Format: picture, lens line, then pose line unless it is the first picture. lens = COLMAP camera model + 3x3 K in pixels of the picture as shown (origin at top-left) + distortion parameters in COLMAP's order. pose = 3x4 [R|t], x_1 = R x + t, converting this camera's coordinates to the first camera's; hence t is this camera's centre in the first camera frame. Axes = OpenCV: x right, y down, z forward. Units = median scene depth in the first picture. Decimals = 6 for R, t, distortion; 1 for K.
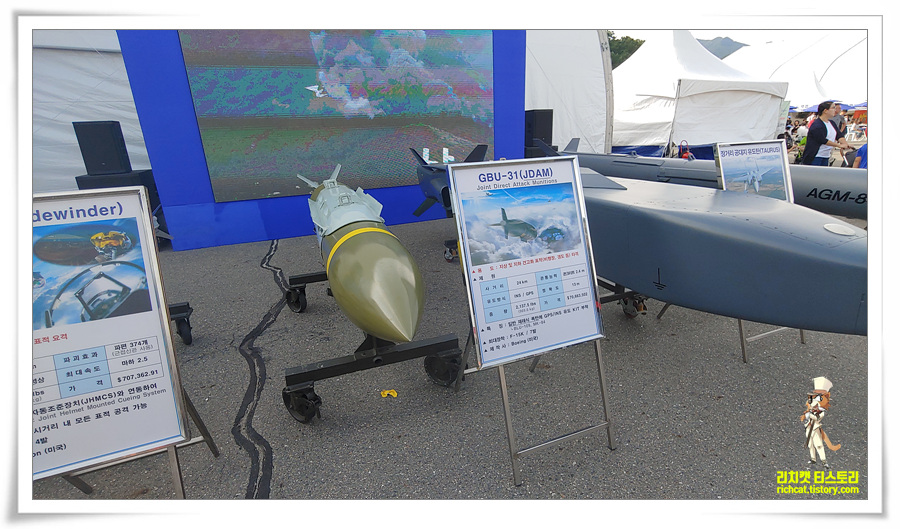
lens RADIAL K [[392.4, 0, 450.6], [0, 392.4, 258.3], [0, 0, 1]] dist [-0.015007, -0.001290]
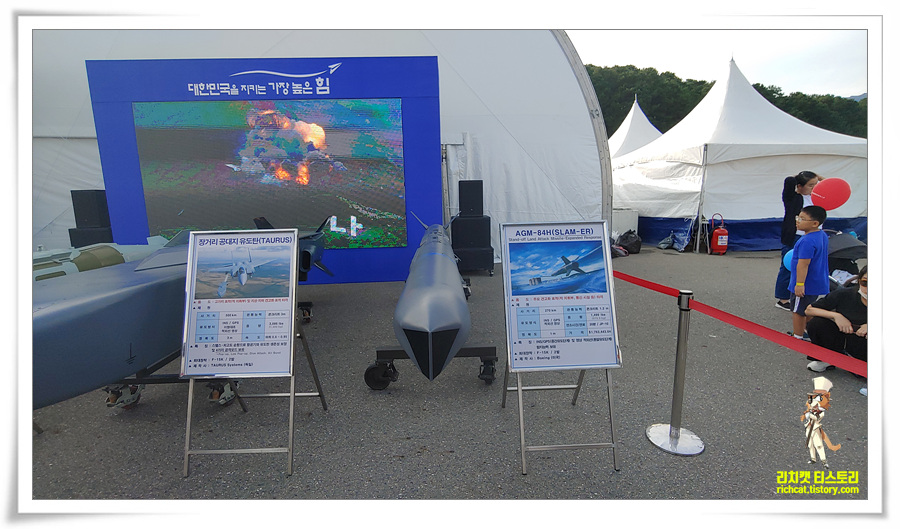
lens RADIAL K [[392.4, 0, 446.3], [0, 392.4, 259.1], [0, 0, 1]] dist [-0.015007, -0.001290]
pose [[0.946208, 0.067889, -0.316357, 2.223492], [-0.113072, 0.985474, -0.126712, -0.244901], [0.303159, 0.155667, 0.940140, 0.397727]]
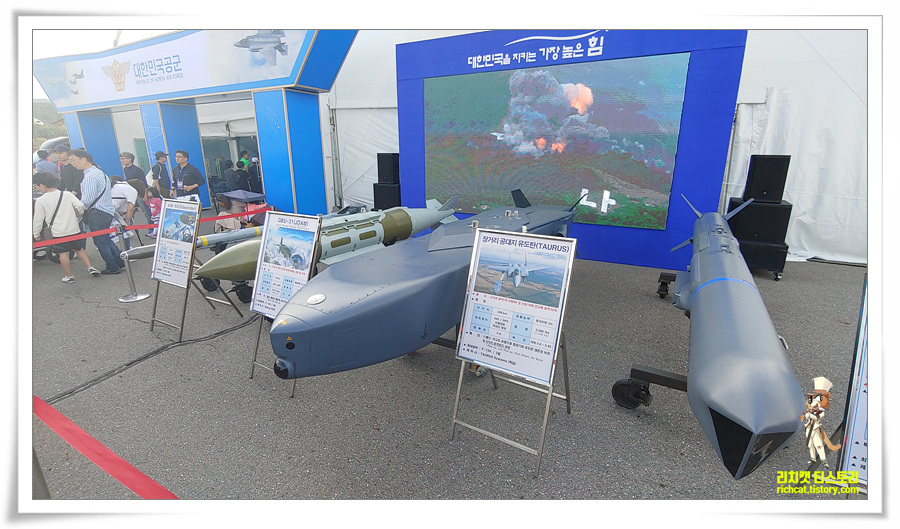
lens RADIAL K [[392.4, 0, 452.9], [0, 392.4, 260.6], [0, 0, 1]] dist [-0.015007, -0.001290]
pose [[0.625751, 0.246532, -0.740039, 2.013121], [-0.266861, 0.959152, 0.093877, -0.406991], [0.732953, 0.138744, 0.665980, 0.355683]]
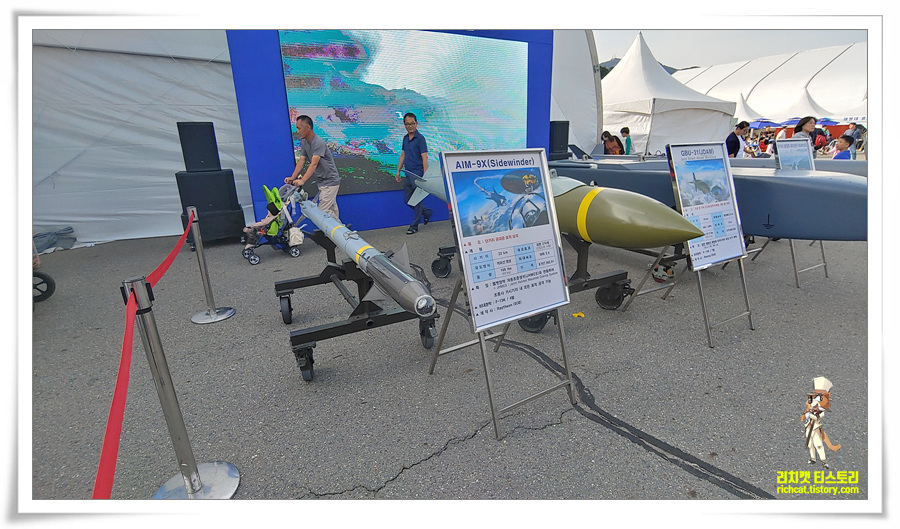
lens RADIAL K [[392.4, 0, 454.5], [0, 392.4, 259.1], [0, 0, 1]] dist [-0.015007, -0.001290]
pose [[0.992521, -0.026939, 0.119062, -0.999003], [0.030780, 0.999060, -0.030539, 0.234999], [-0.118127, 0.033975, 0.992417, -0.429831]]
